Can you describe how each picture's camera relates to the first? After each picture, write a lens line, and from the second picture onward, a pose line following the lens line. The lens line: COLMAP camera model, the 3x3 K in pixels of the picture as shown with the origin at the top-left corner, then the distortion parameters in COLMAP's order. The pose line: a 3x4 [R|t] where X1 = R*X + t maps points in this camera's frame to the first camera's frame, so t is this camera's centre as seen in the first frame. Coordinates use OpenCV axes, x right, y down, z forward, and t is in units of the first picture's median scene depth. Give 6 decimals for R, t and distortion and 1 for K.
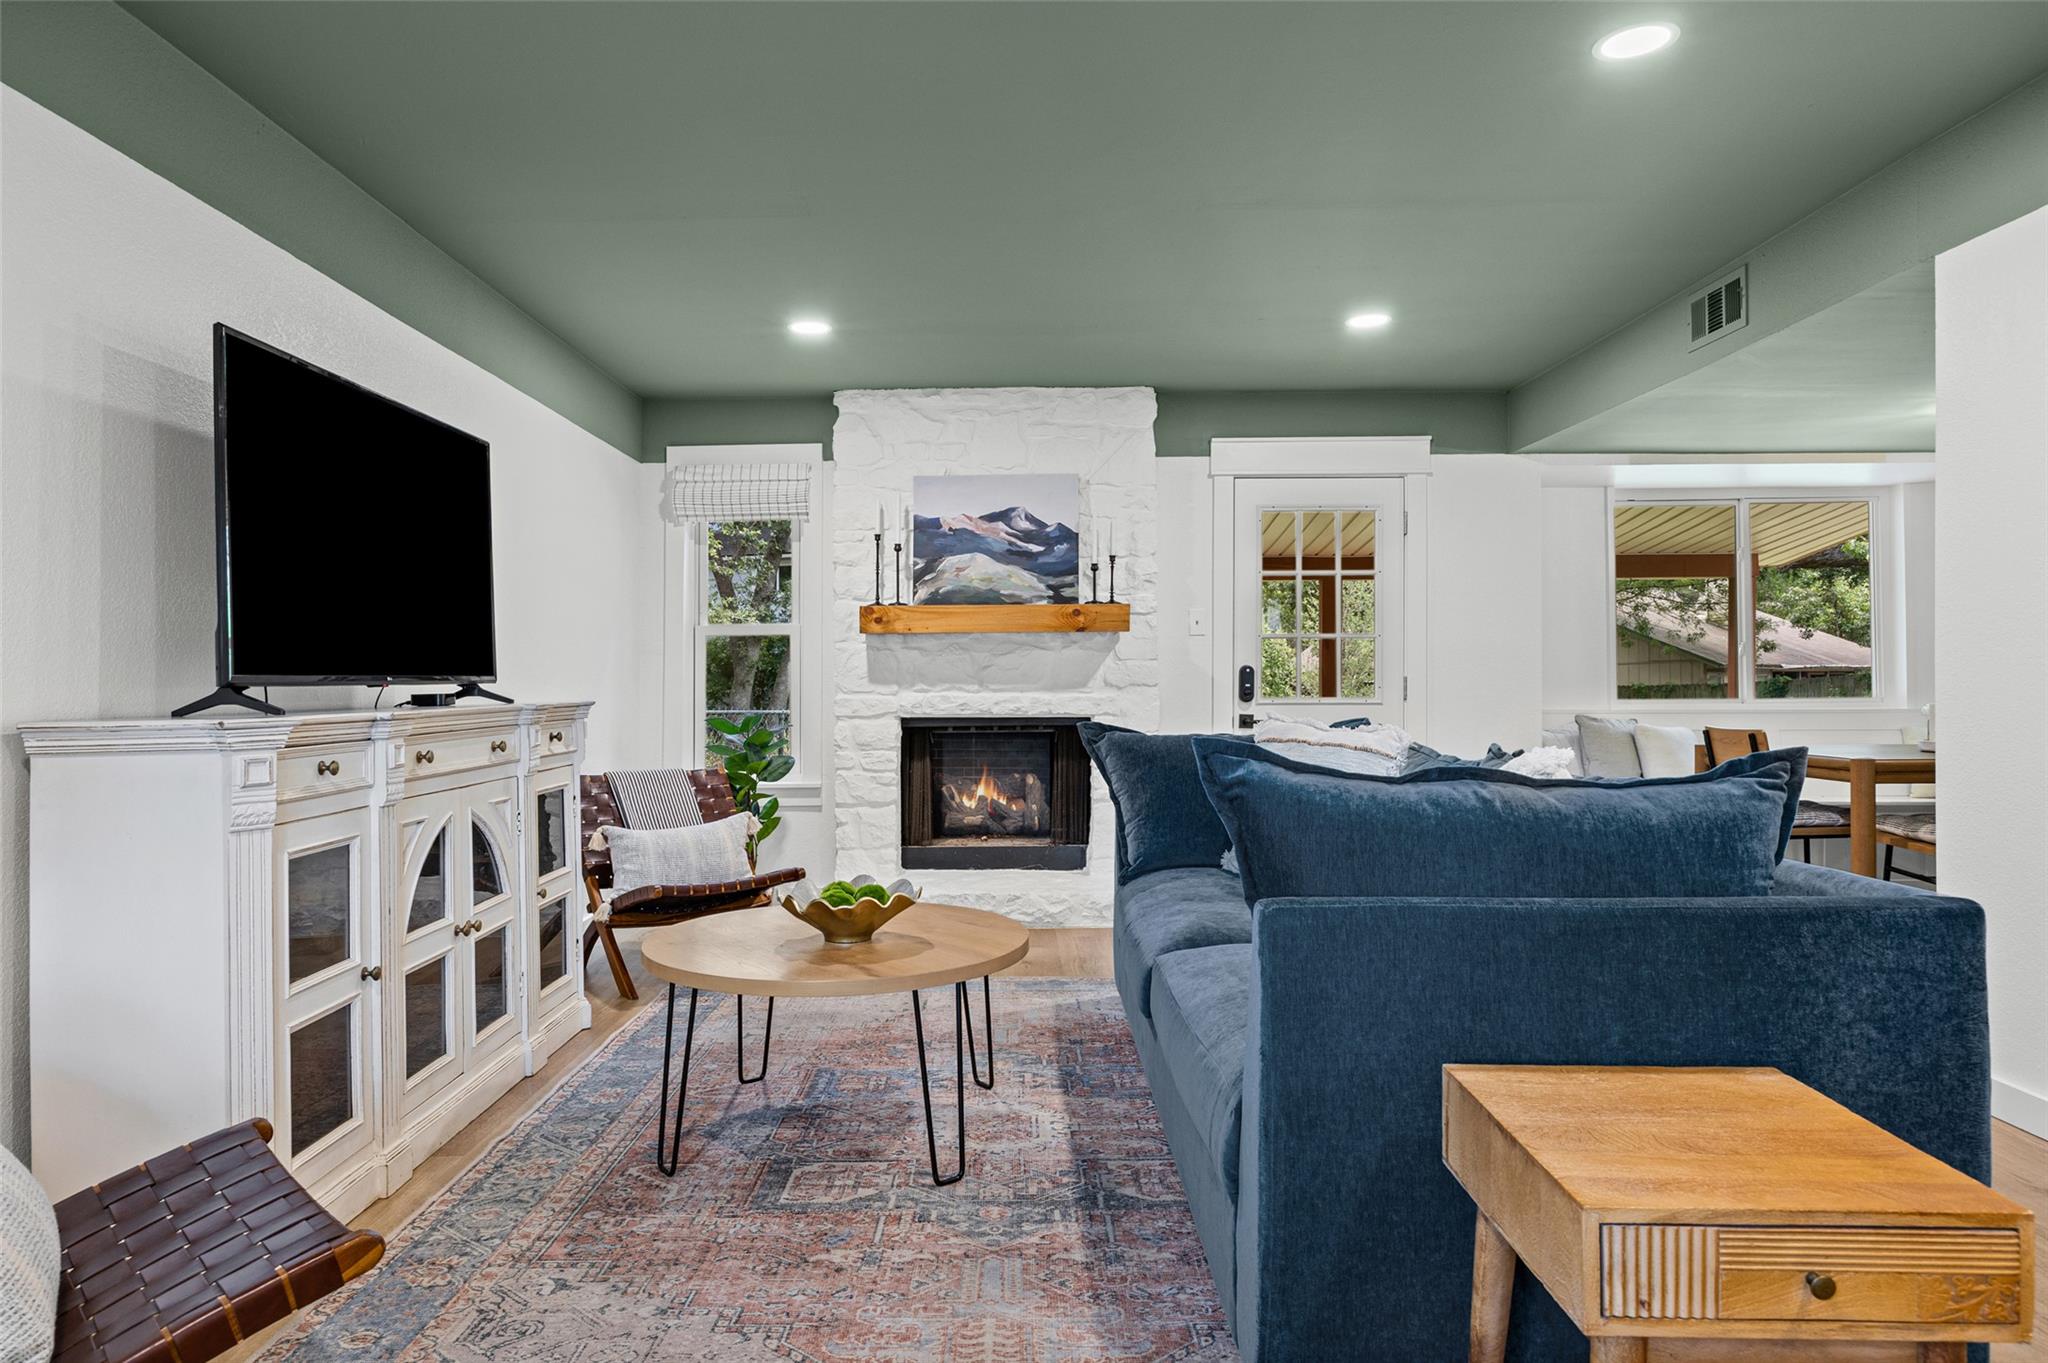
lens RADIAL K [[1224.9, 0, 978.9], [0, 1224.9, 657.3], [0, 0, 1]] dist [-0.010289, 0.003050]
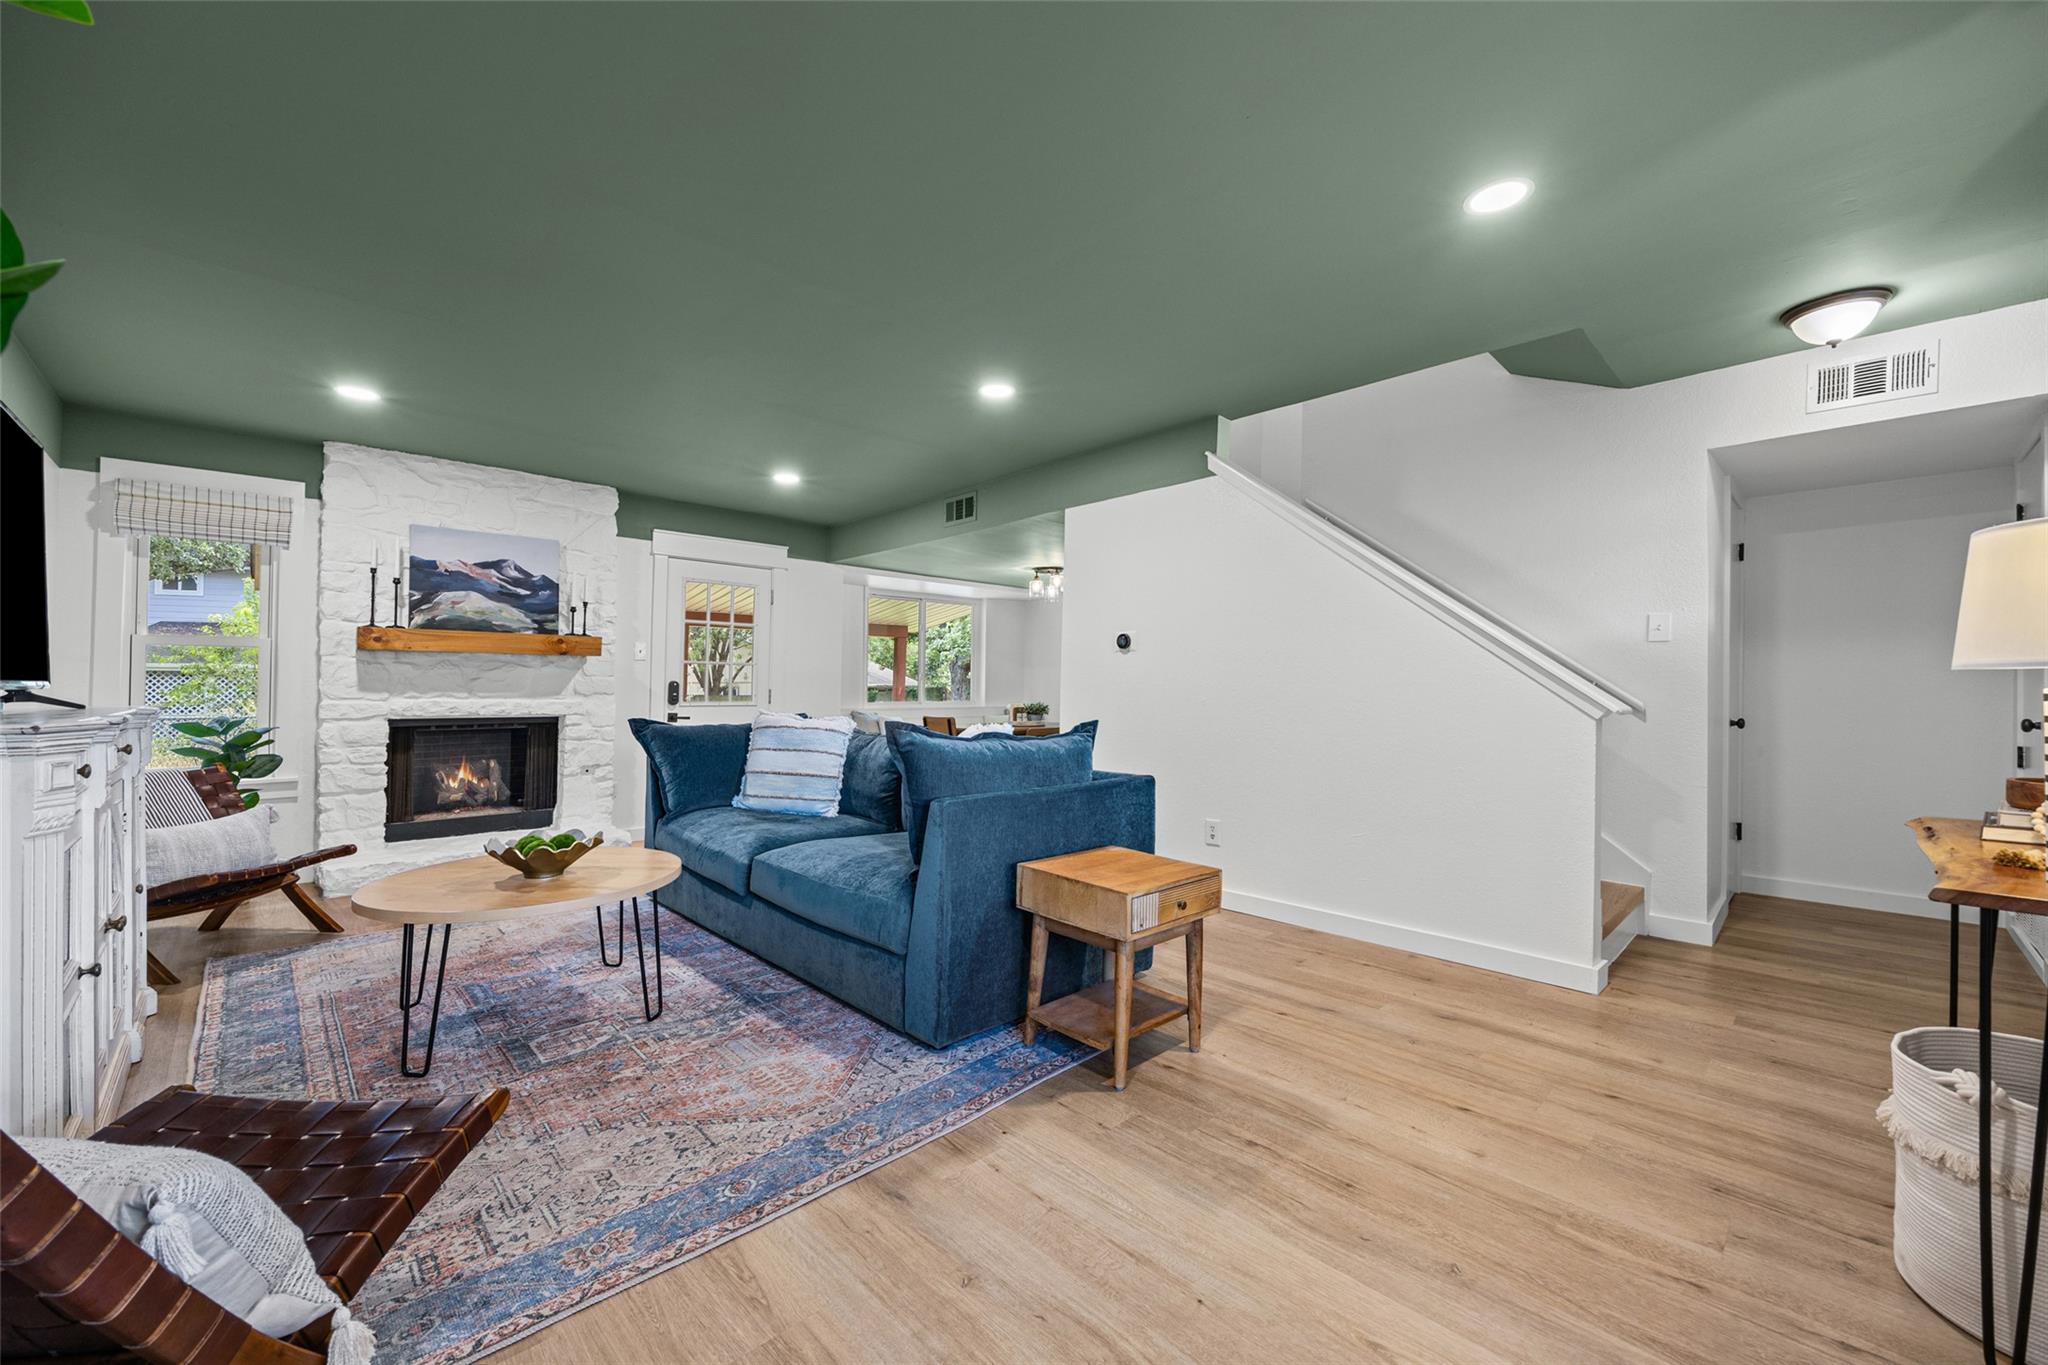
lens RADIAL K [[796.9, 0, 1017.8], [0, 796.9, 691.1], [0, 0, 1]] dist [-0.005543, -0.000003]
pose [[0.708000, 0.006689, 0.706180, -0.186034], [-0.019725, 0.999752, 0.010305, 0.000570], [-0.705937, -0.021225, 0.707957, -0.007723]]
